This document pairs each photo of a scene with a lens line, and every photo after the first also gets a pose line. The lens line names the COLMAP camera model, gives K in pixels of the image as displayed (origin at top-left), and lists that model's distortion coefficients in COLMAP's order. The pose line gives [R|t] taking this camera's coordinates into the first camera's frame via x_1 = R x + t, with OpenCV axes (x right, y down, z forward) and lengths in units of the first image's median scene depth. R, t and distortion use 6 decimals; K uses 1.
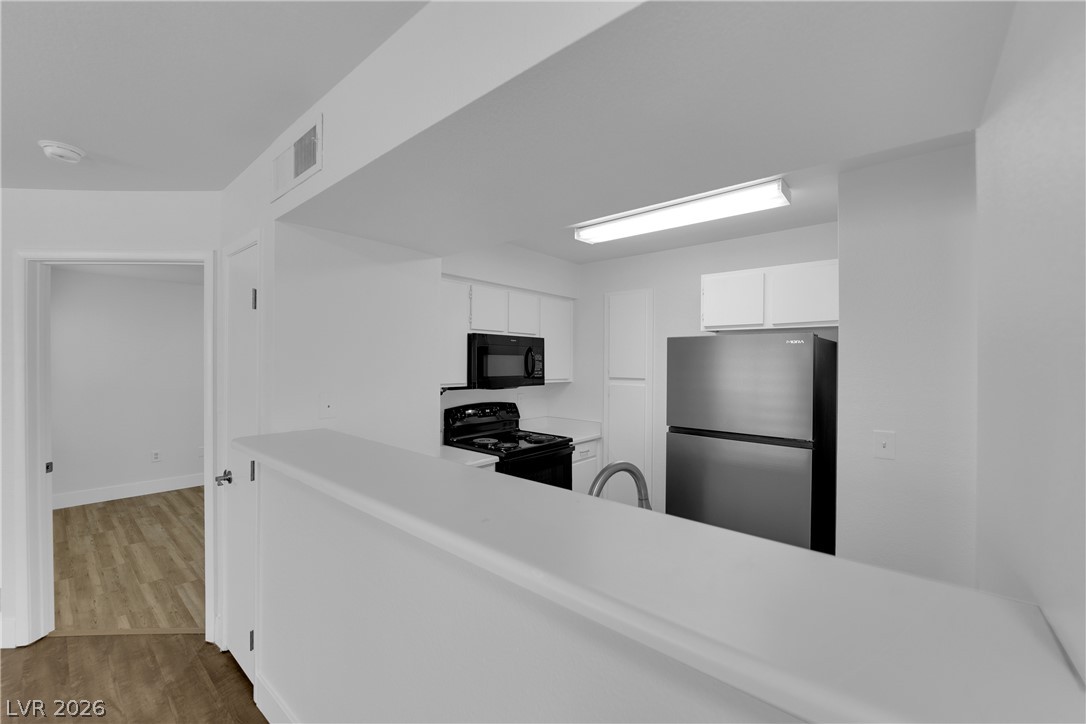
lens RADIAL K [[437.8, 0, 539.9], [0, 437.8, 361.8], [0, 0, 1]] dist [-0.015989, -0.001032]
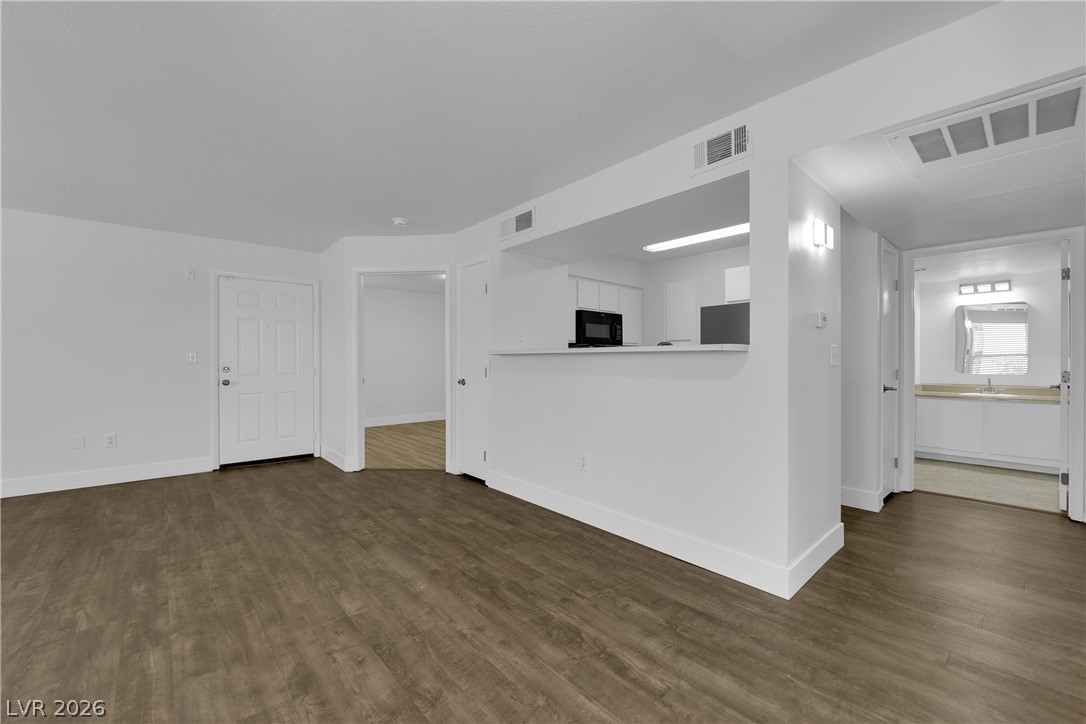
lens RADIAL K [[437.8, 0, 540.6], [0, 437.8, 361.3], [0, 0, 1]] dist [-0.015989, -0.001032]
pose [[0.990908, -0.006579, -0.134381, -0.068647], [0.006876, 0.999975, 0.001746, 0.105481], [0.134366, -0.002654, 0.990928, -0.544916]]
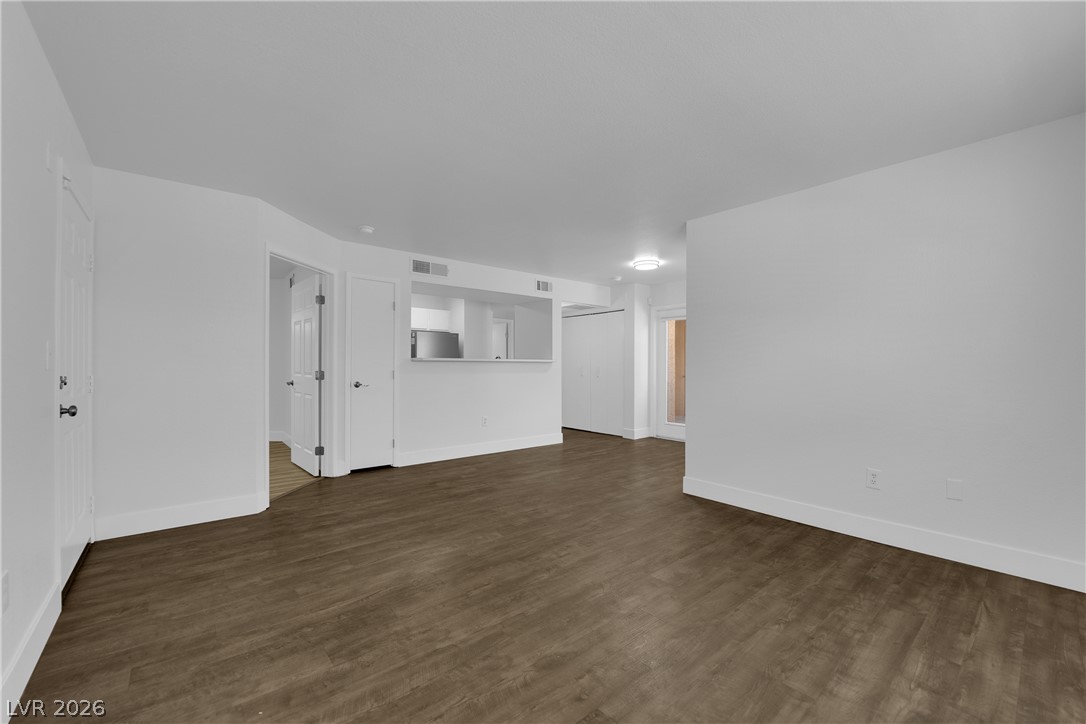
lens RADIAL K [[437.8, 0, 536.5], [0, 437.8, 361.6], [0, 0, 1]] dist [-0.015989, -0.001032]
pose [[0.164536, 0.005341, 0.986357, -1.625125], [-0.001831, 0.999985, -0.005109, 0.099439], [-0.986369, -0.000965, 0.164543, -0.120464]]
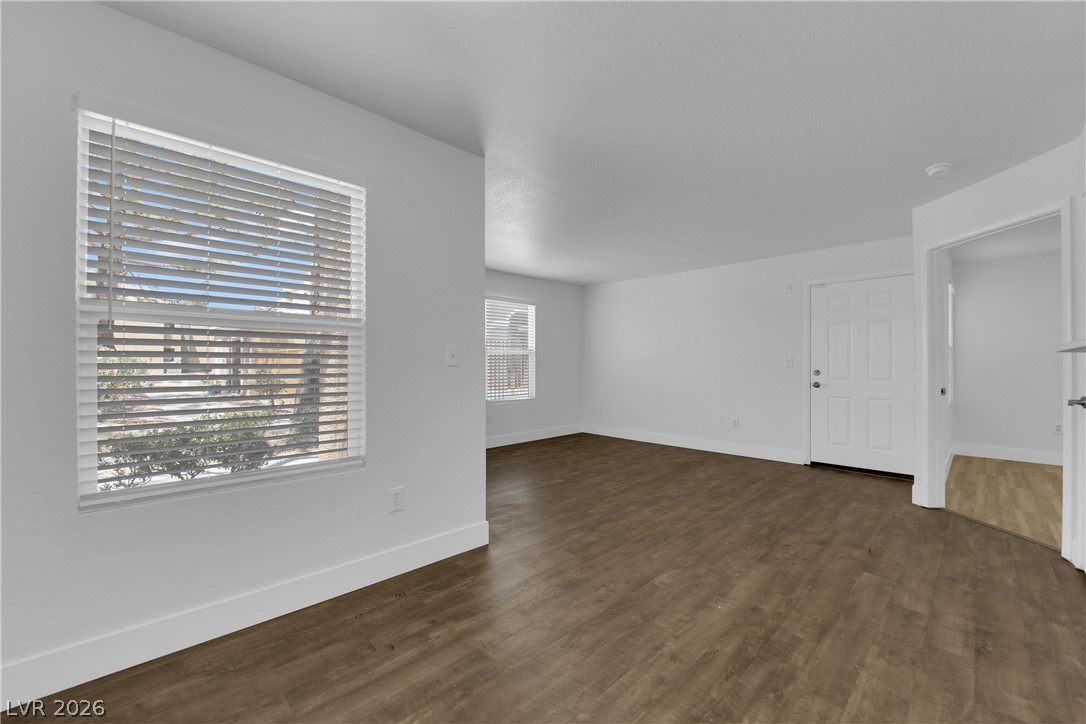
lens RADIAL K [[437.8, 0, 537.0], [0, 437.8, 363.5], [0, 0, 1]] dist [-0.015989, -0.001032]
pose [[-0.086738, -0.008128, -0.996198, 0.269185], [-0.002155, 0.999966, -0.007971, 0.109977], [0.996229, 0.001456, -0.086753, -0.151721]]
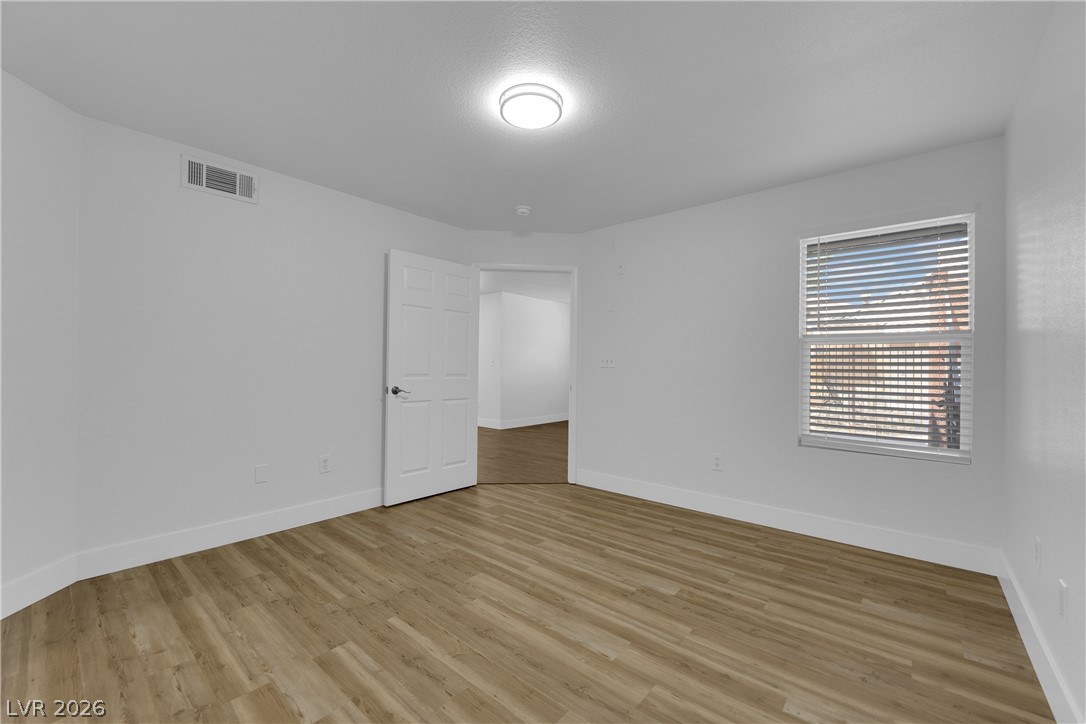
lens RADIAL K [[437.8, 0, 543.4], [0, 437.8, 362.3], [0, 0, 1]] dist [-0.015989, -0.001032]
pose [[-0.999862, -0.016356, -0.002984, -0.674999], [-0.016340, 0.999852, -0.005343, 0.104656], [0.003071, -0.005294, -0.999981, 1.812489]]
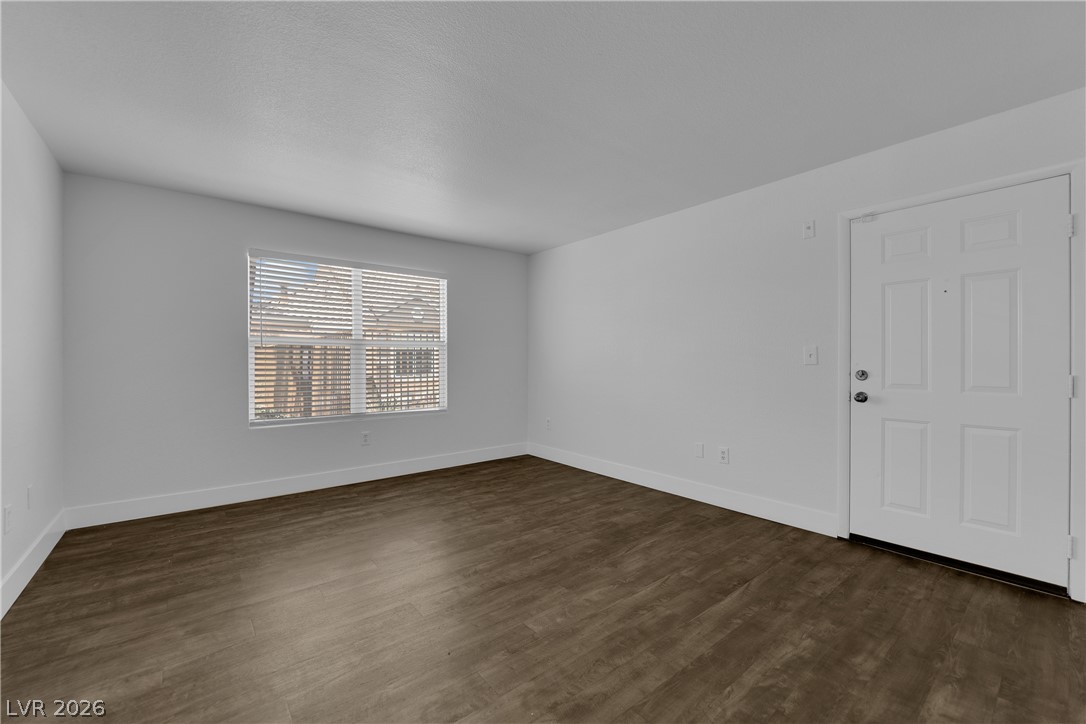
lens RADIAL K [[437.8, 0, 537.2], [0, 437.8, 363.5], [0, 0, 1]] dist [-0.015989, -0.001032]
pose [[-0.180217, -0.001399, -0.983626, -0.318486], [-0.000147, 0.999999, -0.001395, 0.106124], [0.983627, -0.000107, -0.180217, 0.183397]]
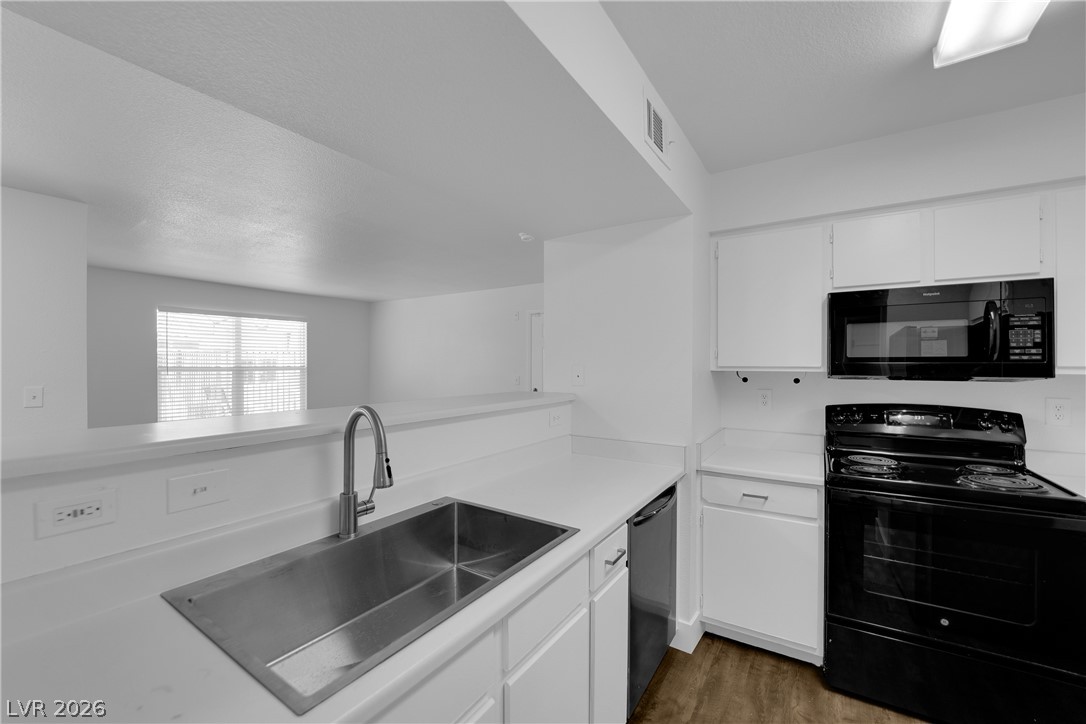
lens RADIAL K [[437.8, 0, 538.4], [0, 437.8, 364.1], [0, 0, 1]] dist [-0.015989, -0.001032]
pose [[0.137006, -0.007985, -0.990538, 0.398569], [-0.000853, 0.999966, -0.008179, 0.043857], [0.990570, 0.001966, 0.136994, 0.399187]]
